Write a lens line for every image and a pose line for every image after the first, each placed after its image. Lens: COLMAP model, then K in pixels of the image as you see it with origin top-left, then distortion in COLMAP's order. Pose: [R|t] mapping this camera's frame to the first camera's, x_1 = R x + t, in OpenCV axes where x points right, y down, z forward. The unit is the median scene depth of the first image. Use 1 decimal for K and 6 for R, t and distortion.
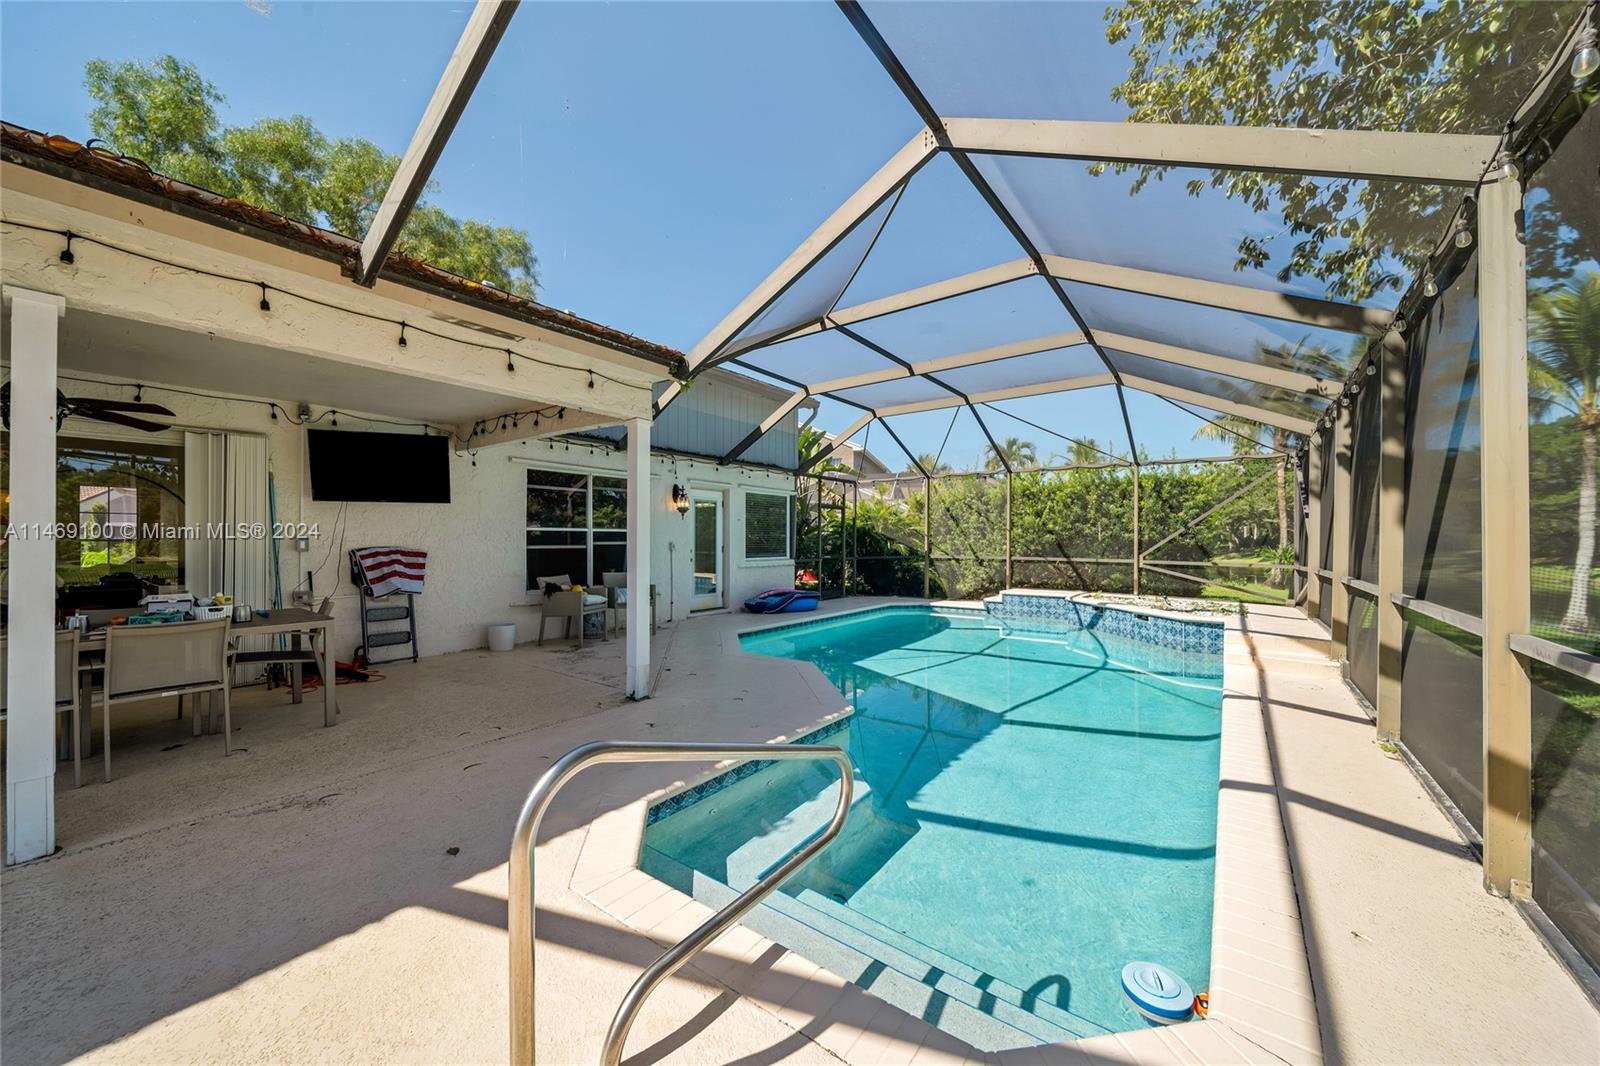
lens RADIAL K [[583.4, 0, 800.0], [0, 583.4, 533.0], [0, 0, 1]] dist [0.000377, 0.000047]
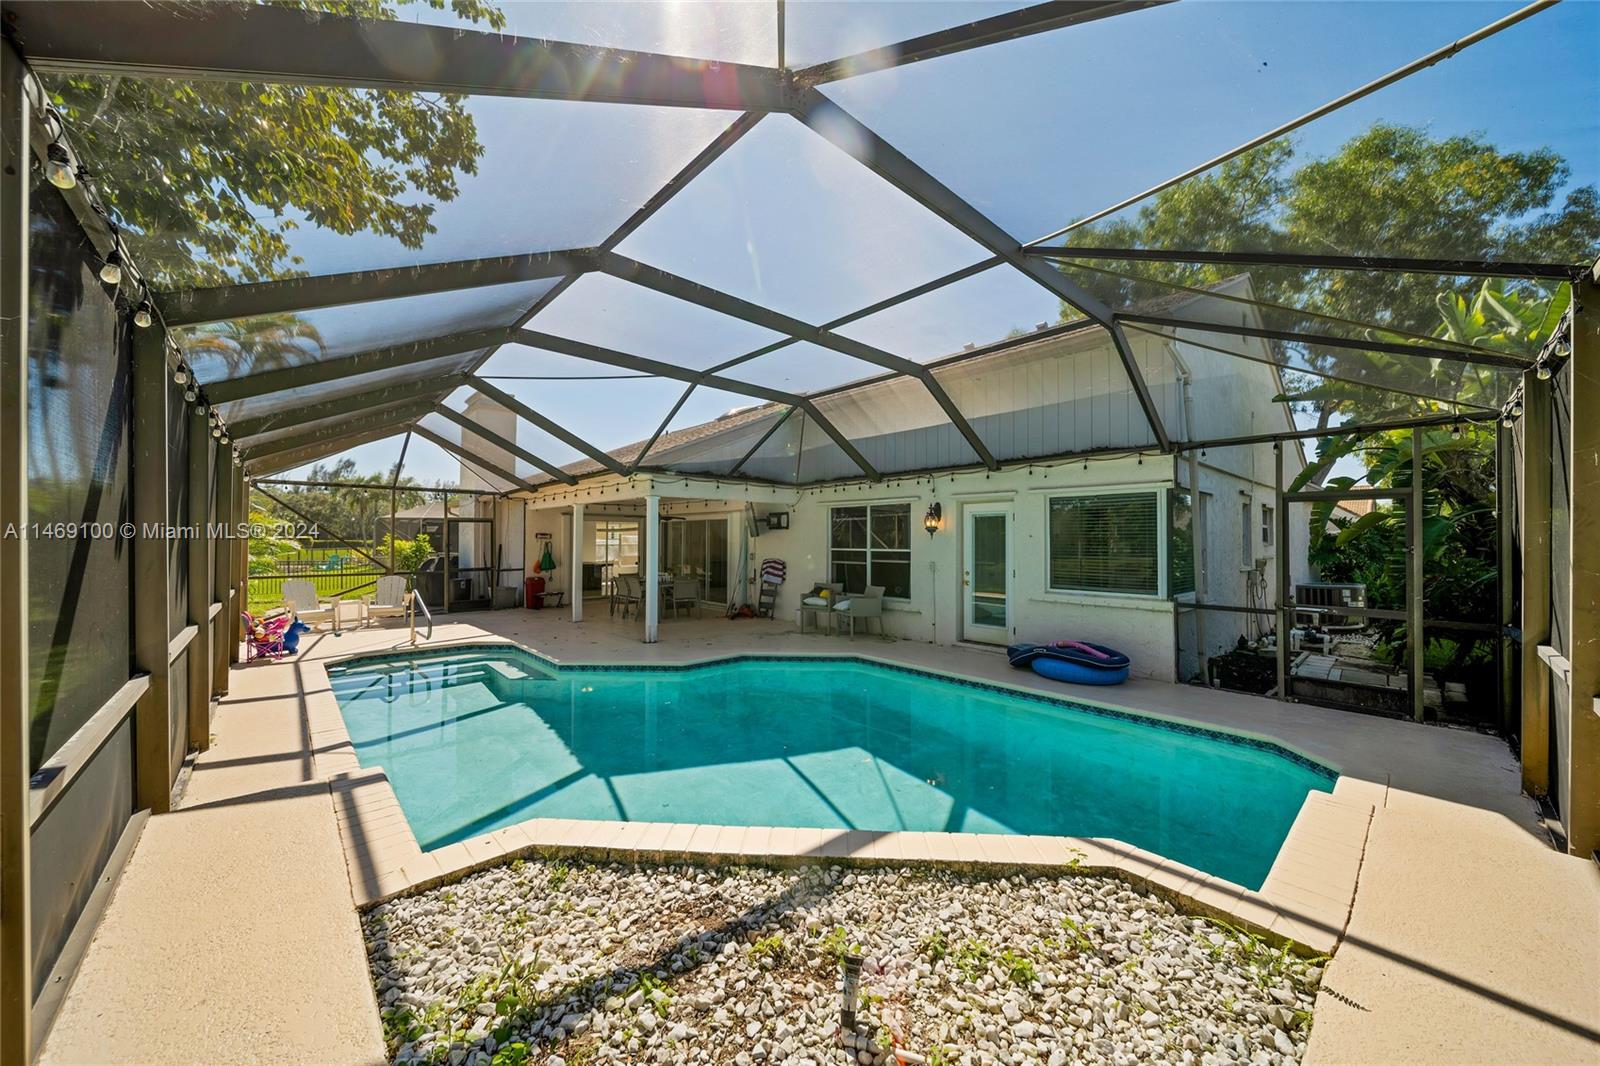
lens RADIAL K [[572.4, 0, 794.6], [0, 572.4, 533.1], [0, 0, 1]] dist [-0.001508, -0.000254]
pose [[-0.199205, -0.015851, -0.979830, 0.774118], [0.006833, 0.999822, -0.017563, -0.018367], [0.979934, -0.010194, -0.199061, 0.966352]]
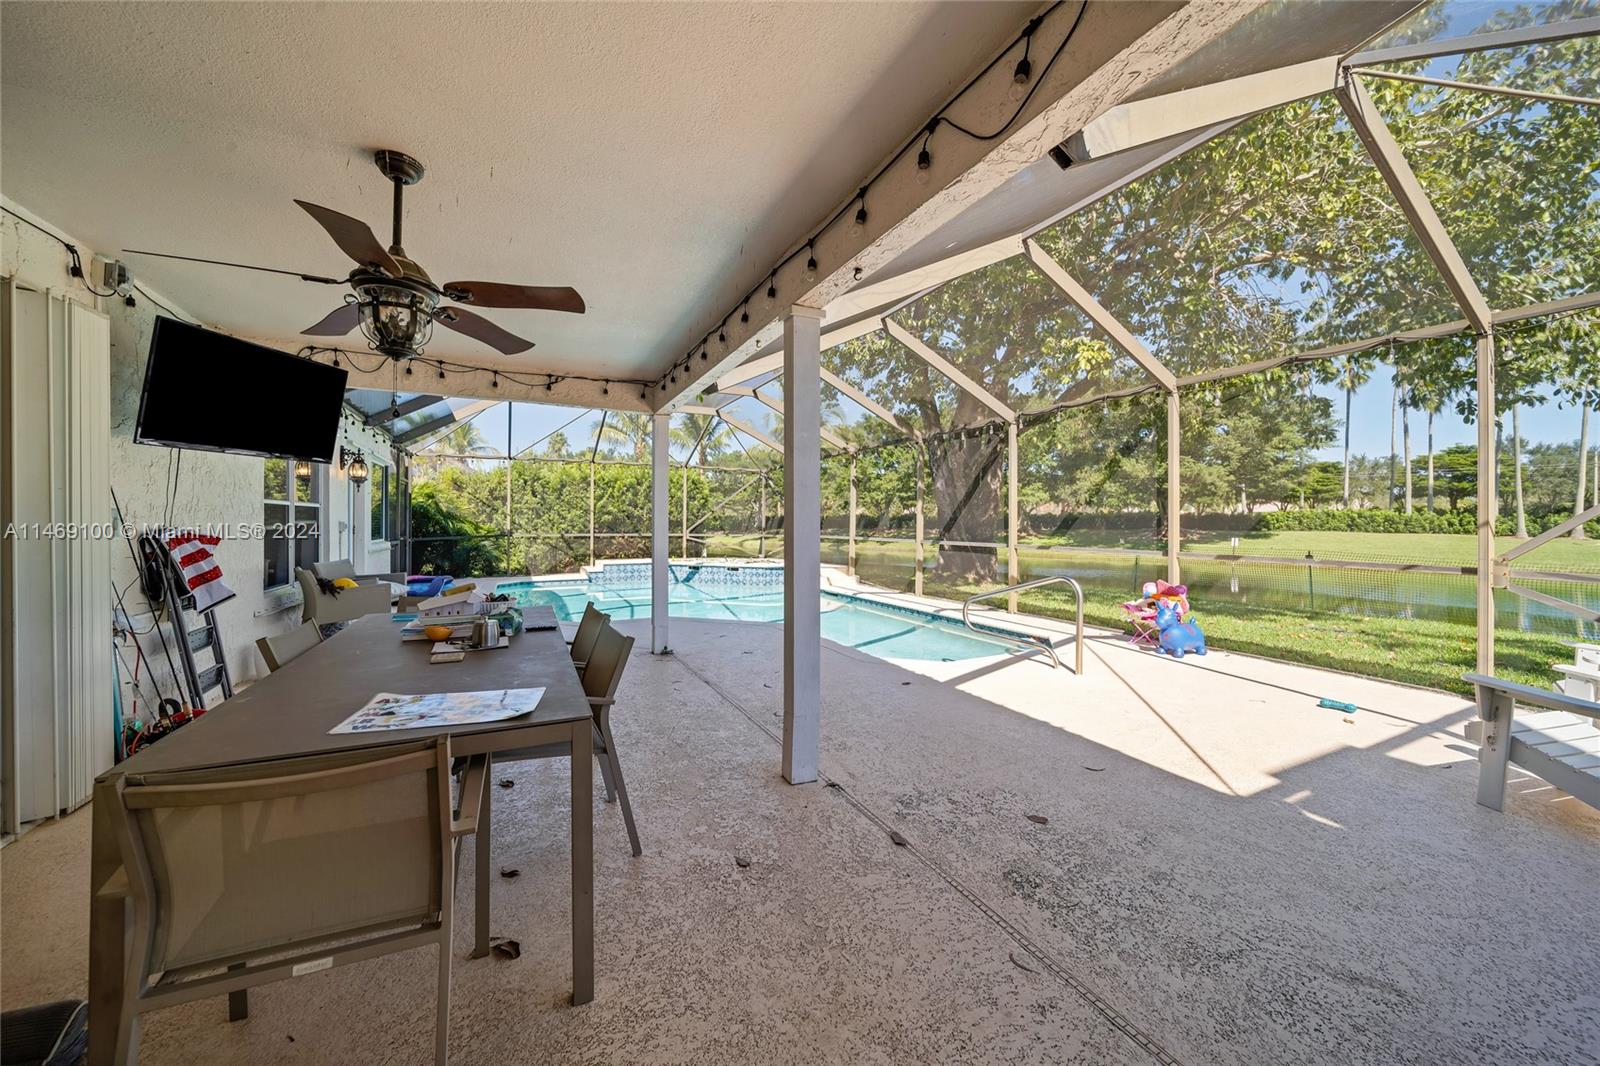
lens RADIAL K [[572.4, 0, 794.6], [0, 572.4, 533.1], [0, 0, 1]] dist [-0.001508, -0.000254]
pose [[0.456246, -0.017770, 0.889676, -0.614852], [-0.012268, 0.999580, 0.026257, 0.004328], [-0.889769, -0.022894, 0.455836, 0.132764]]
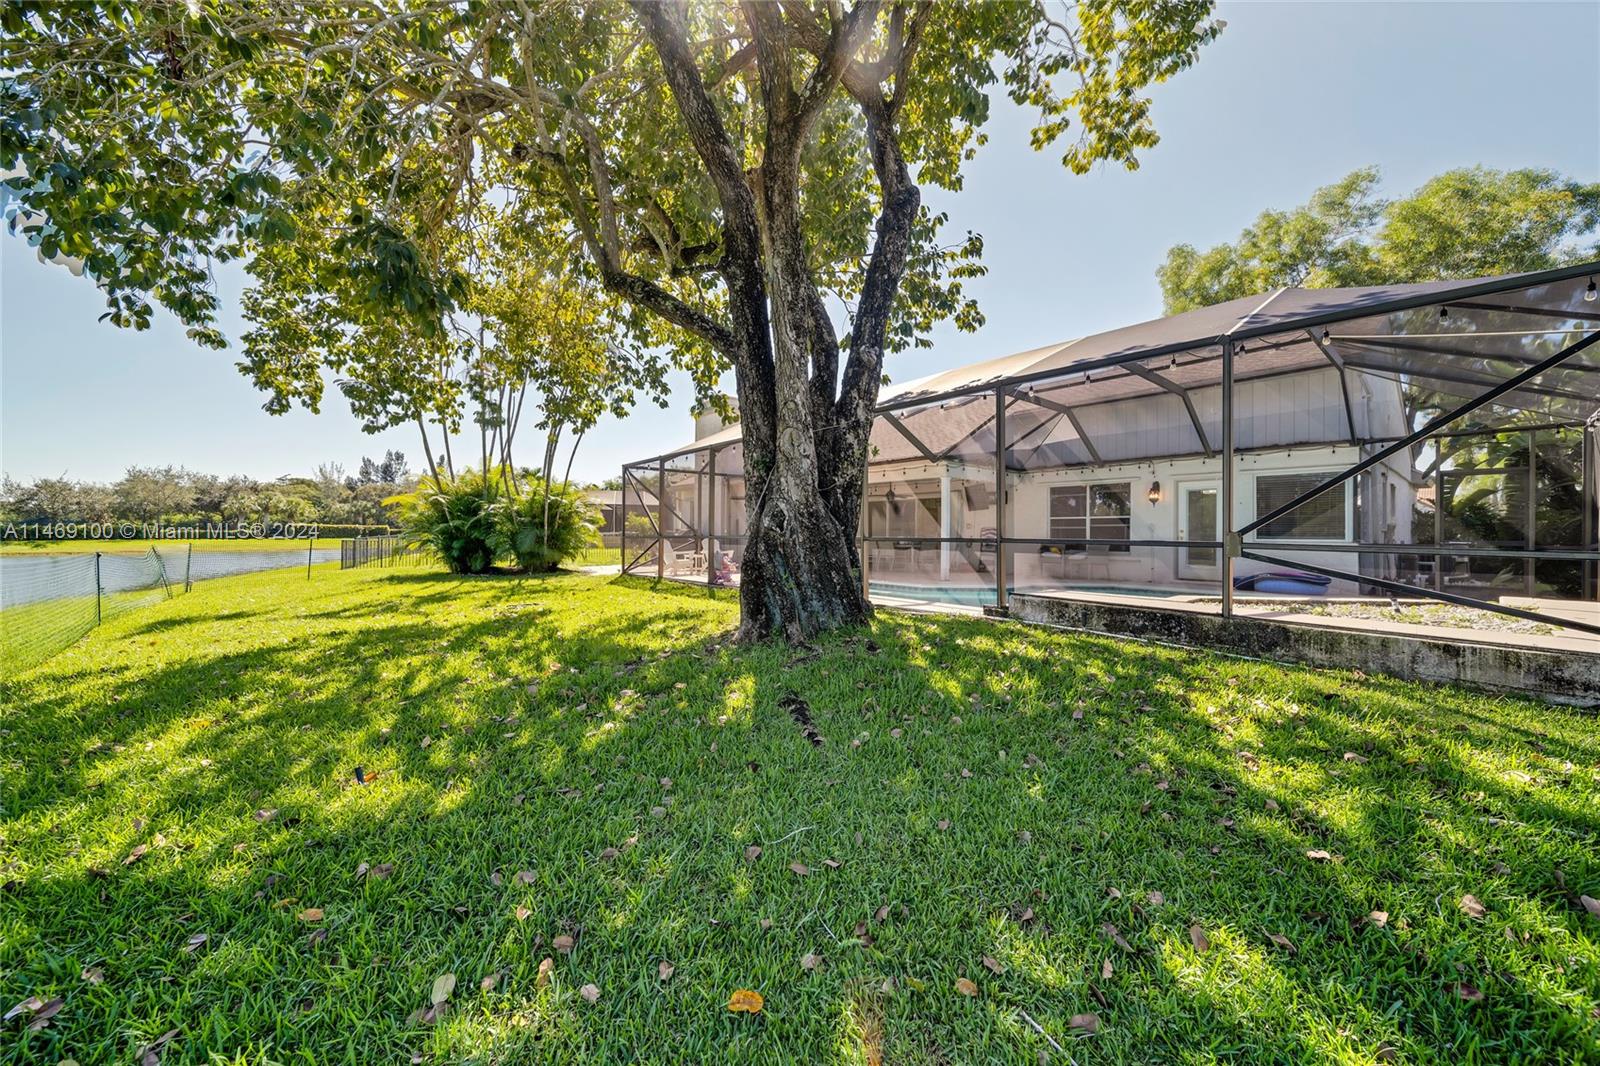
lens RADIAL K [[583.4, 0, 800.0], [0, 583.4, 533.0], [0, 0, 1]] dist [0.000377, 0.000047]
pose [[-0.220874, -0.007260, -0.975275, 1.298074], [0.003984, 0.999957, -0.008346, 0.043947], [0.975294, -0.005729, -0.220836, 0.498523]]
